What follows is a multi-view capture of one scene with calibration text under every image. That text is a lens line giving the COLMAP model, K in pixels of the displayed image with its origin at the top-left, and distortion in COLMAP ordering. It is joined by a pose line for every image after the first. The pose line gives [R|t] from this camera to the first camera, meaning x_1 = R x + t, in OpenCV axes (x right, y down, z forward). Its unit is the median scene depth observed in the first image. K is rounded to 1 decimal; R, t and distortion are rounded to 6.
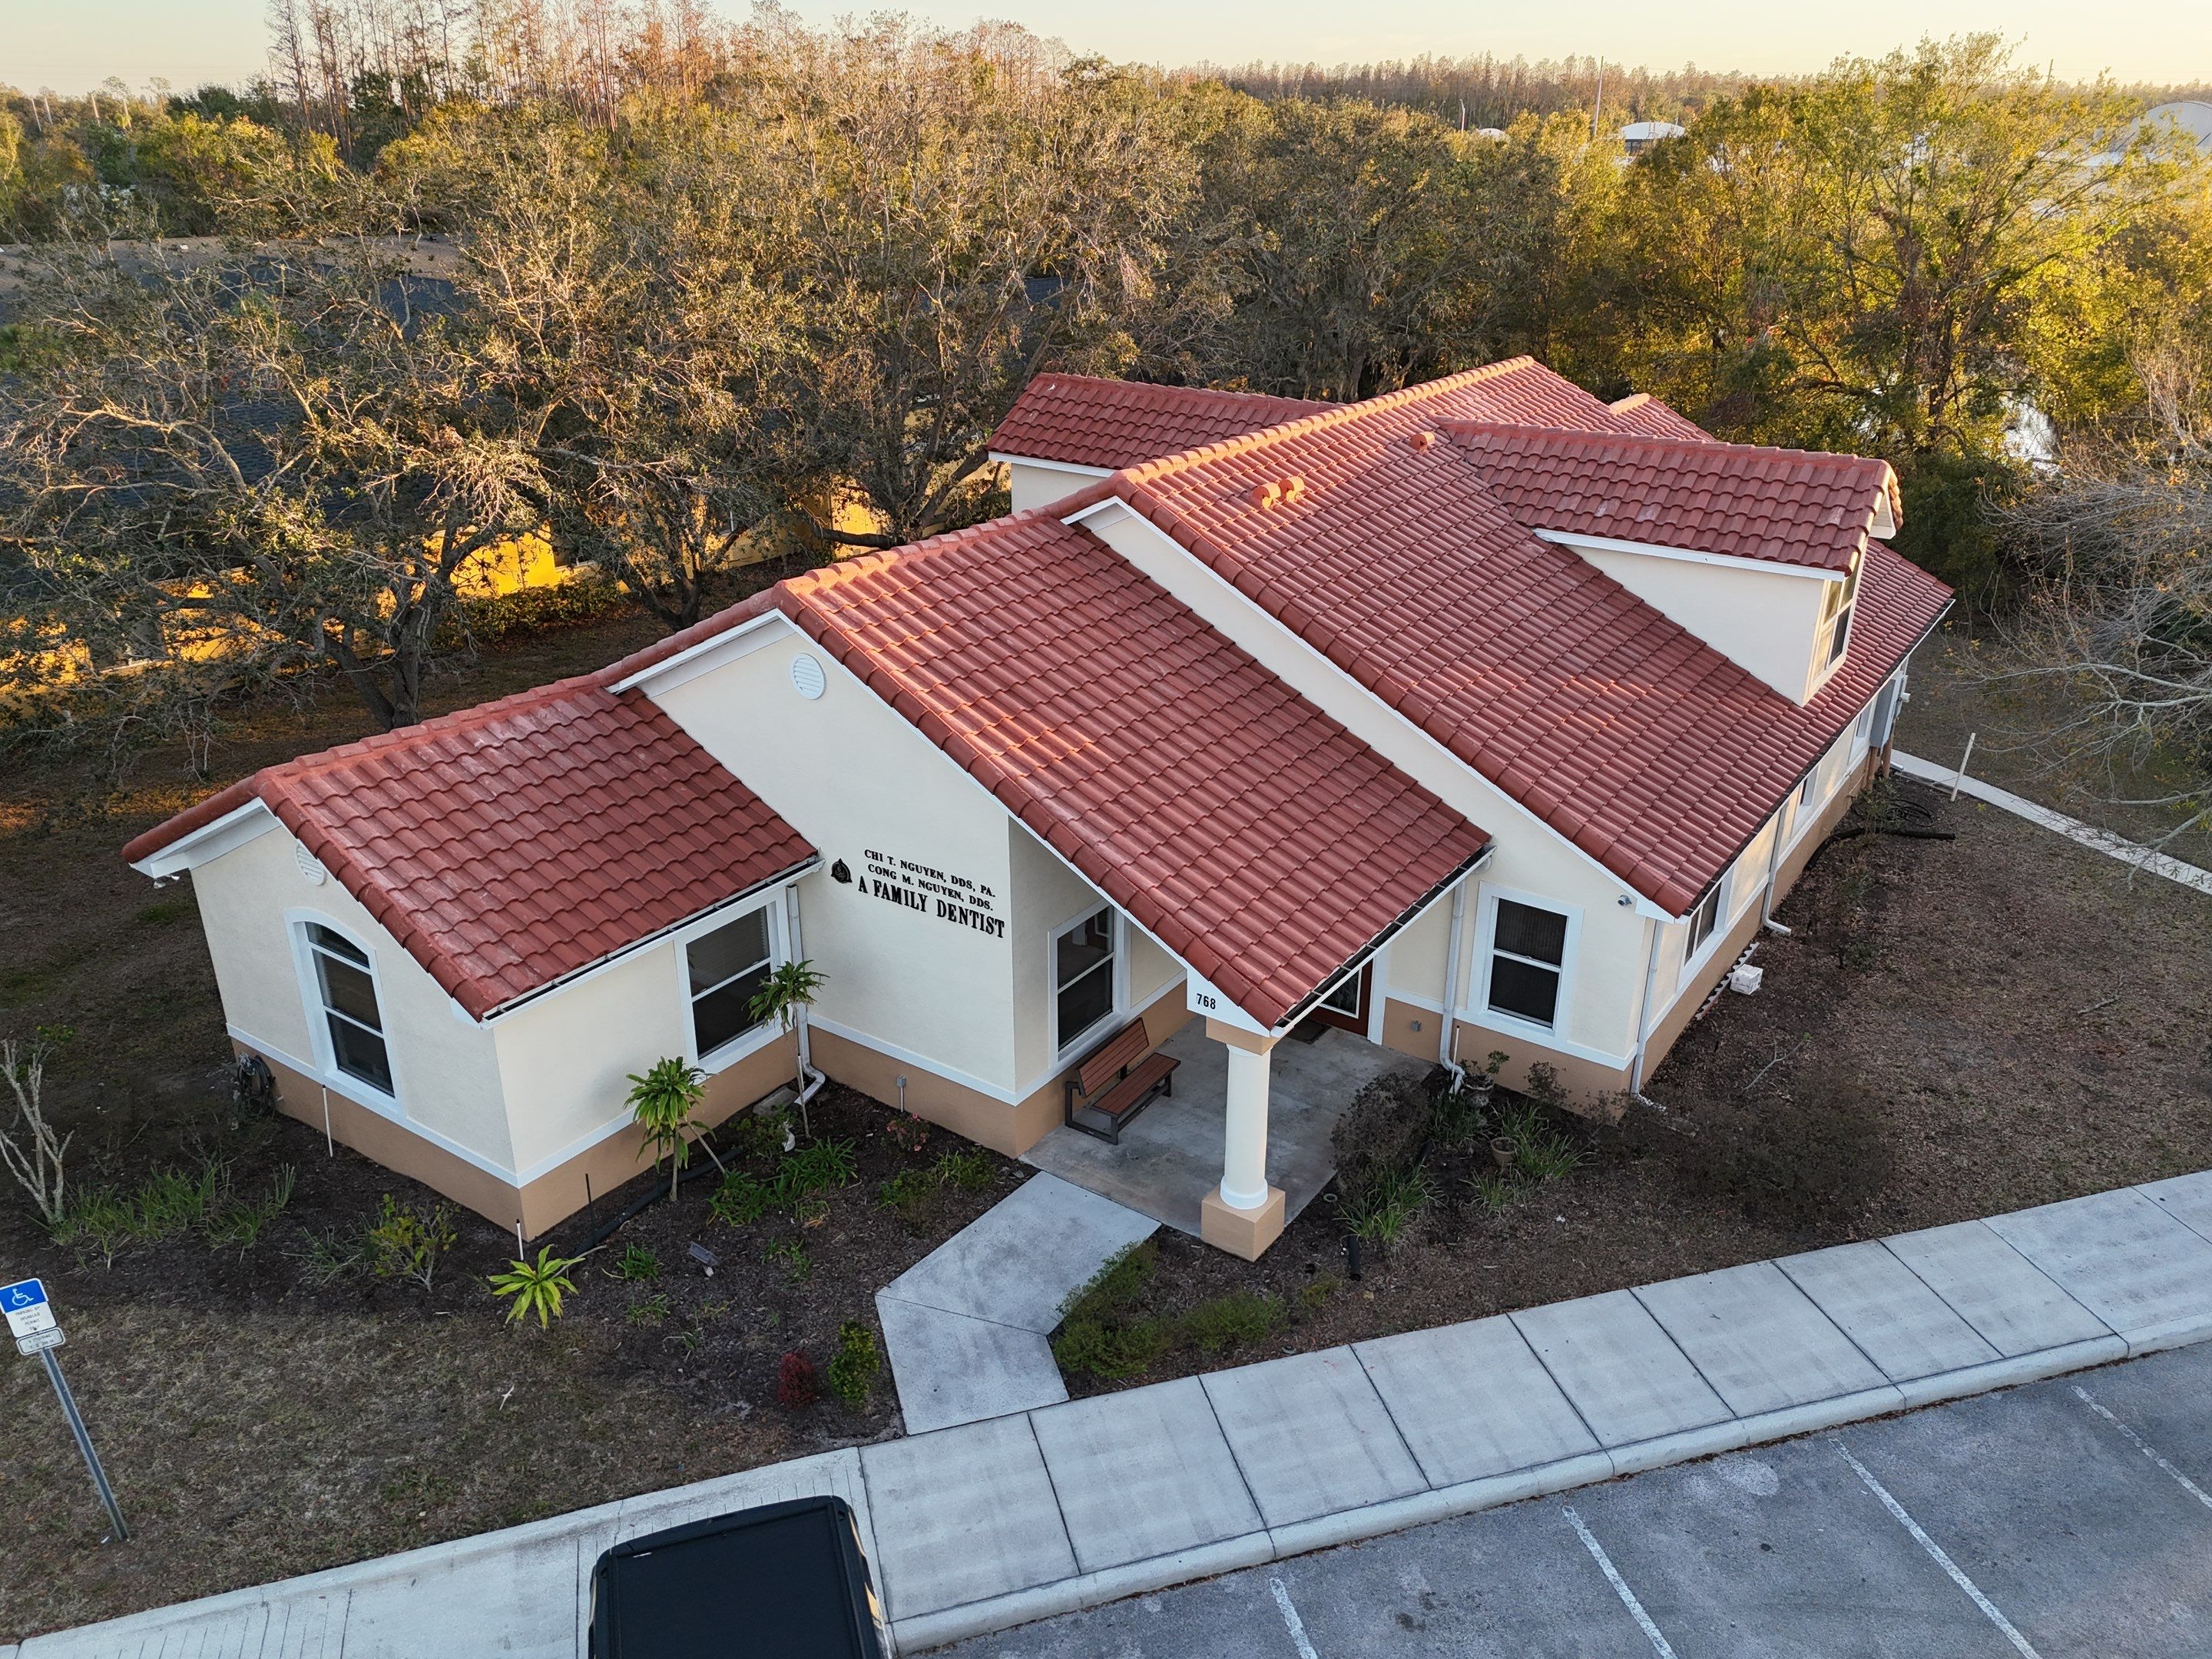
lens RADIAL K [[1625.2, 0, 1112.5], [0, 1625.2, 817.3], [0, 0, 1]] dist [0.063889, -0.044536]
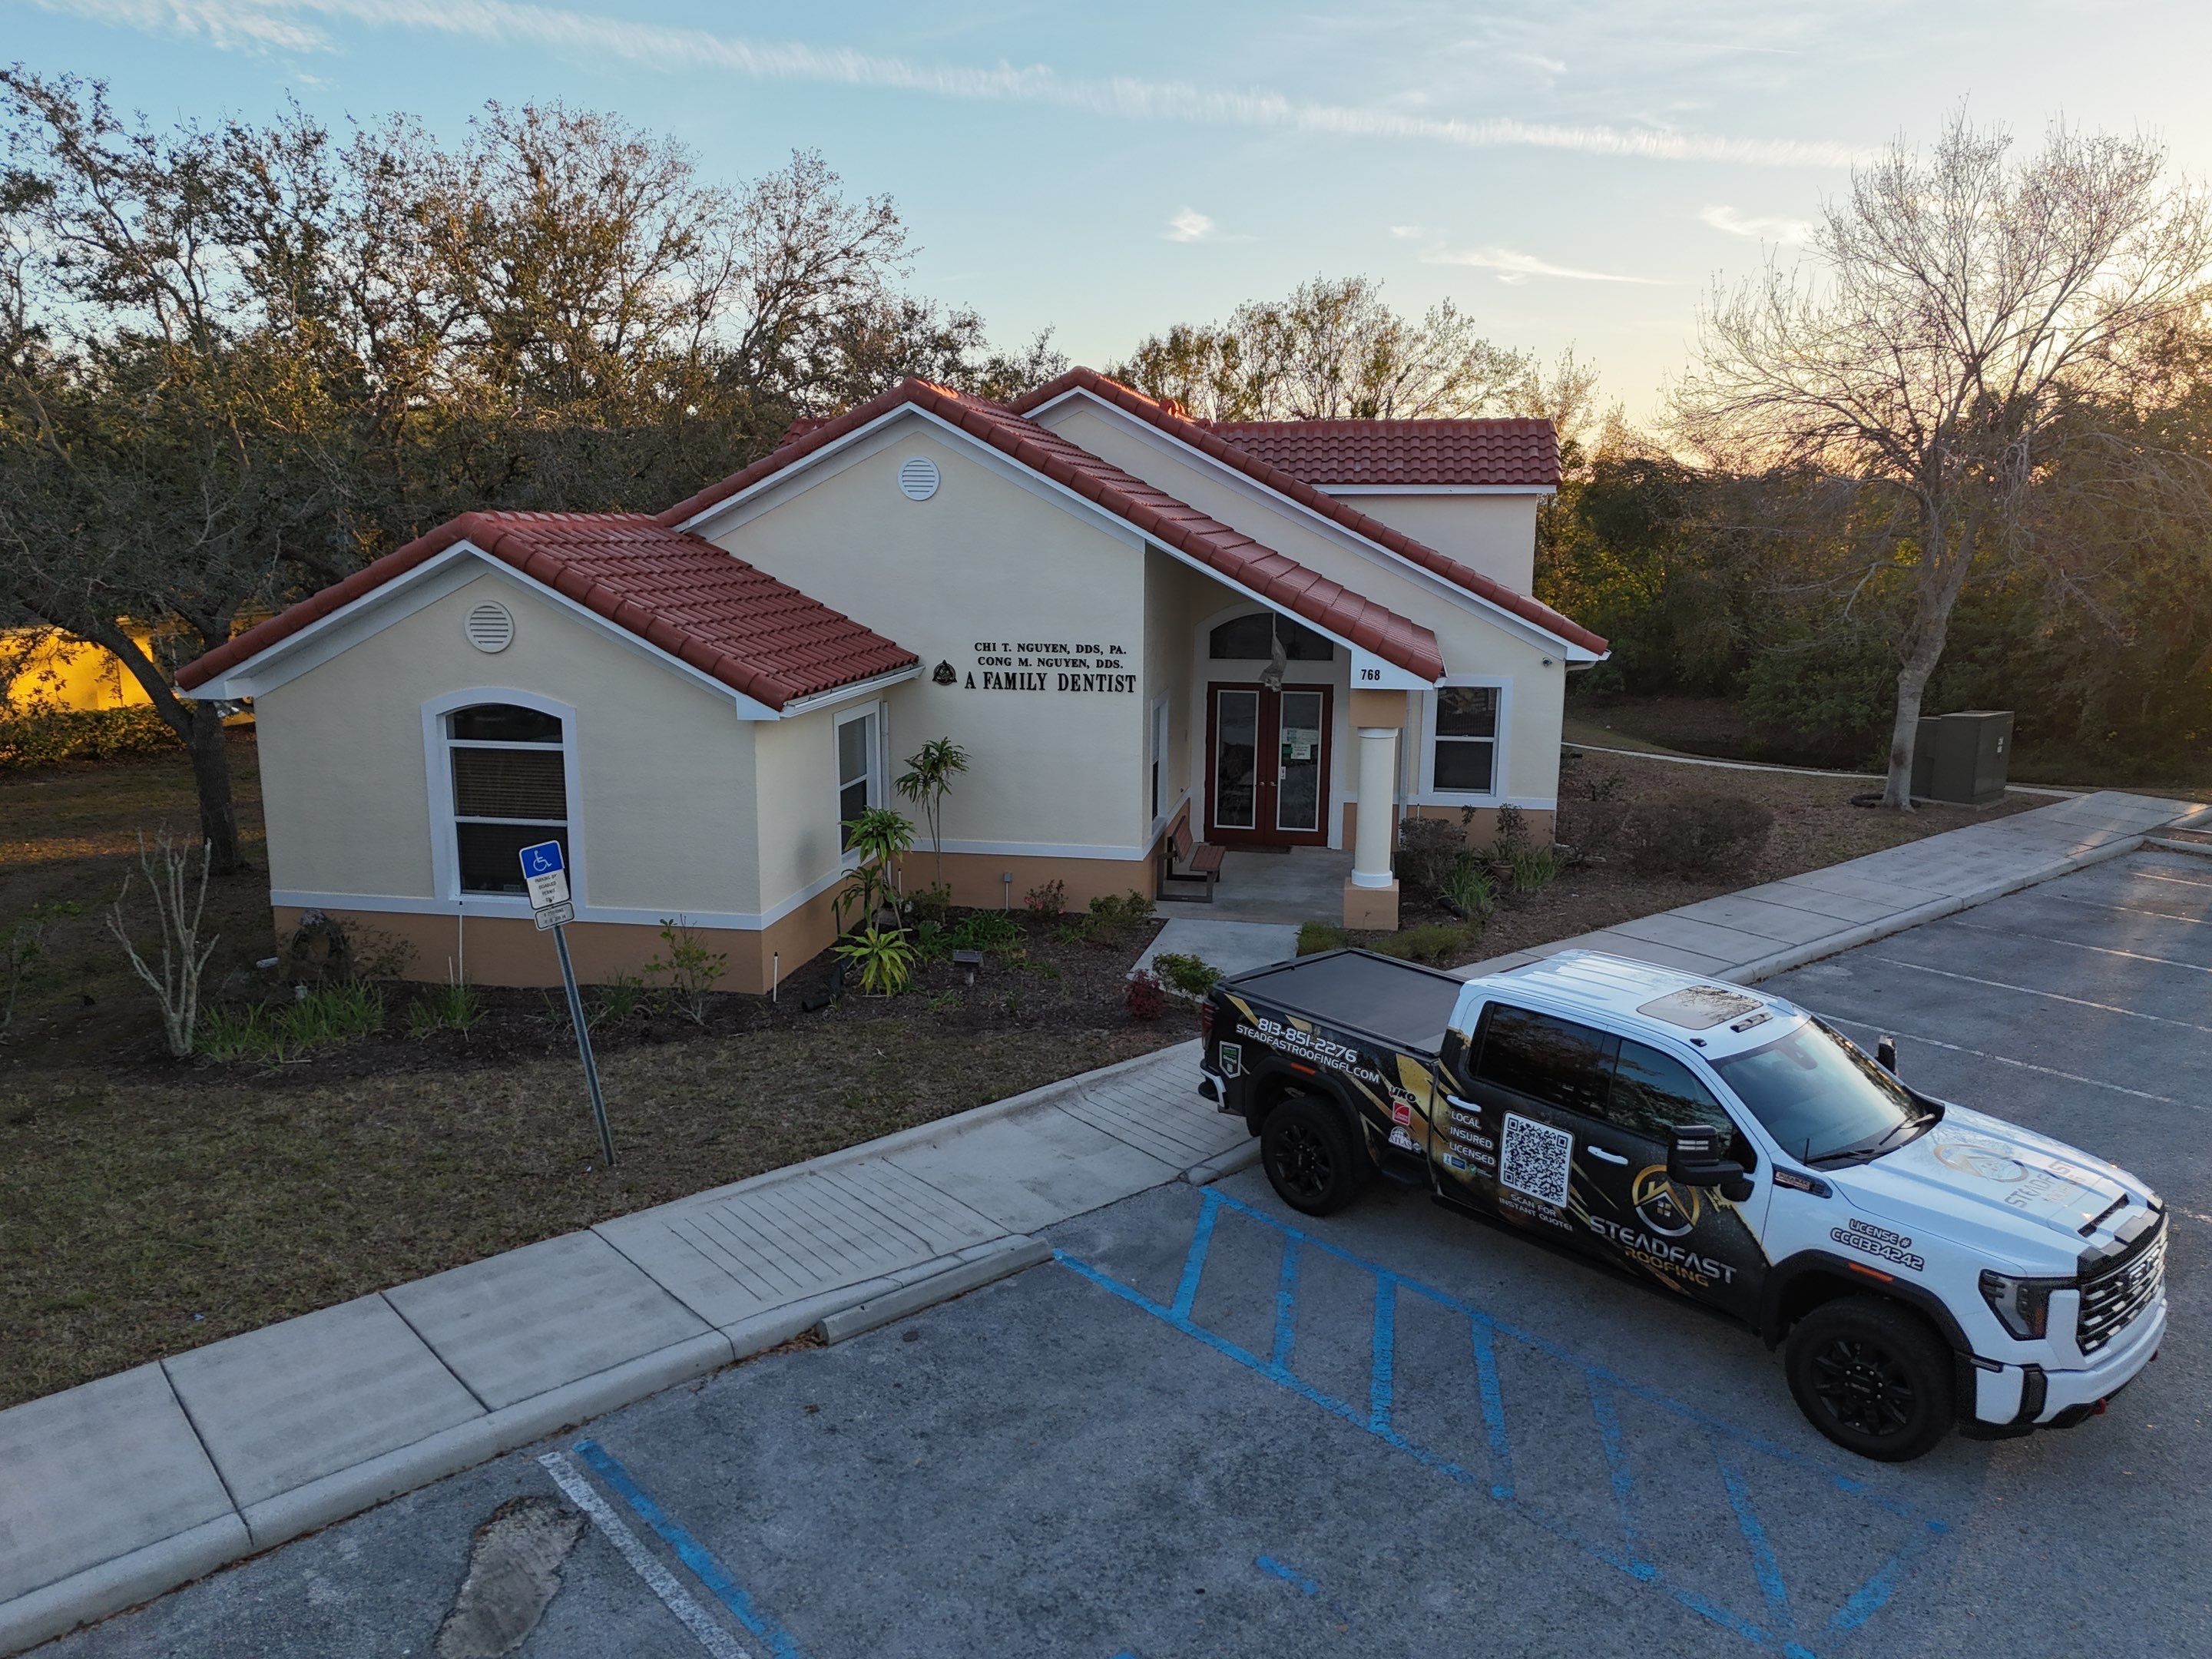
lens RADIAL K [[1625.2, 0, 1105.2], [0, 1625.2, 833.1], [0, 0, 1]] dist [0.063889, -0.044536]
pose [[0.904440, -0.076239, 0.419733, -0.544118], [0.163178, 0.970904, -0.175265, 0.349829], [-0.394159, 0.227008, 0.890565, 0.038502]]
